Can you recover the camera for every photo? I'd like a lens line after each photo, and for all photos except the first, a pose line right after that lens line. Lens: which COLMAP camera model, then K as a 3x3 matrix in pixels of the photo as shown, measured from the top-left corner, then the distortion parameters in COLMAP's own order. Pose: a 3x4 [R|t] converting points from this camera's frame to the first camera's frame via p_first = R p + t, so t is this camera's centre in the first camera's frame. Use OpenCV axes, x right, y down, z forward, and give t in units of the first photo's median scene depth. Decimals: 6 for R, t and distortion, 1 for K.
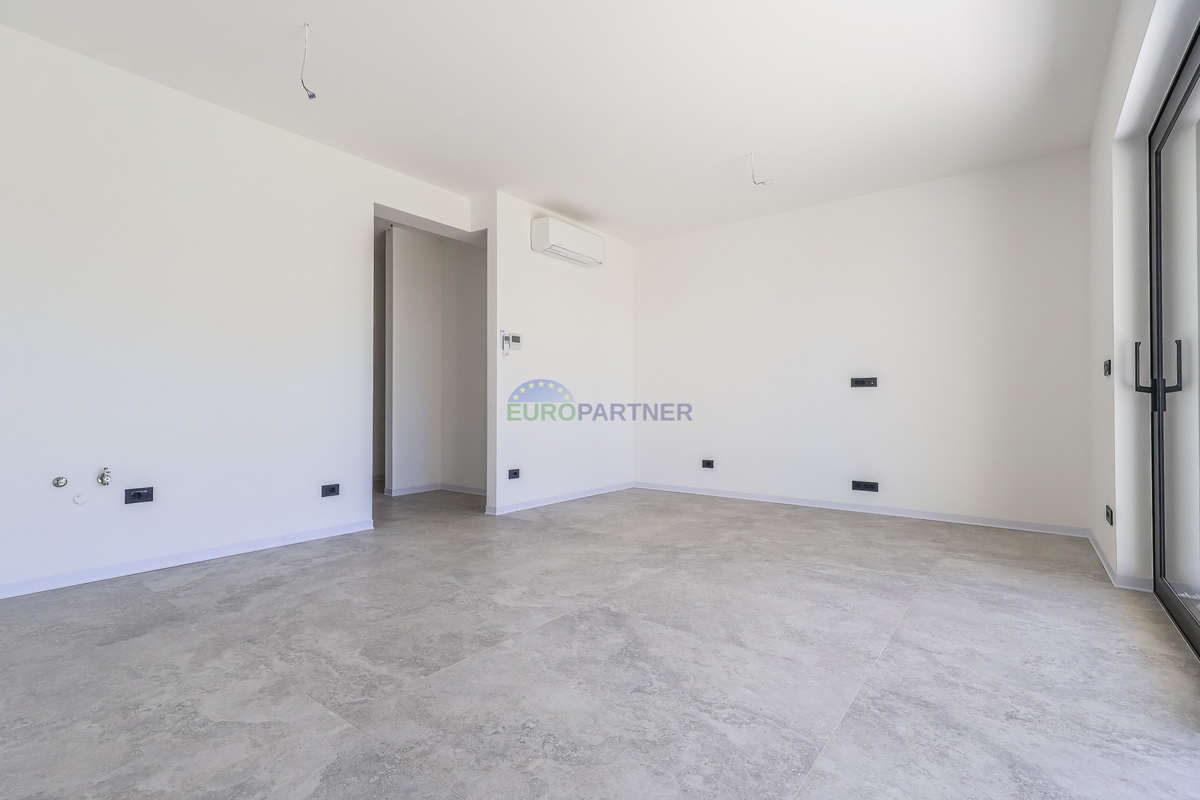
lens RADIAL K [[558.1, 0, 593.5], [0, 558.1, 400.8], [0, 0, 1]] dist [-0.001711, -0.000582]
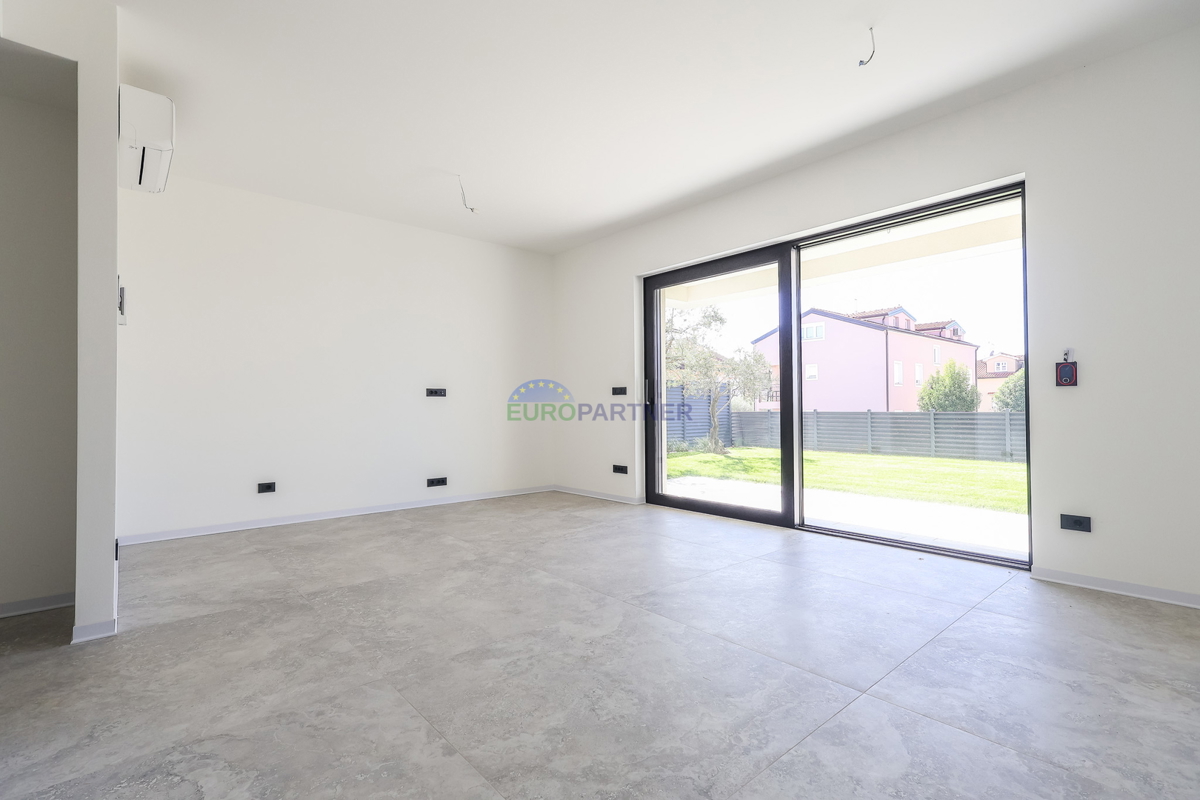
lens RADIAL K [[558.1, 0, 590.9], [0, 558.1, 399.1], [0, 0, 1]] dist [-0.001711, -0.000582]
pose [[0.195053, 0.011617, 0.980724, -1.028878], [-0.000853, 0.999931, -0.011675, -0.011191], [-0.980792, 0.001441, 0.195049, 0.808214]]
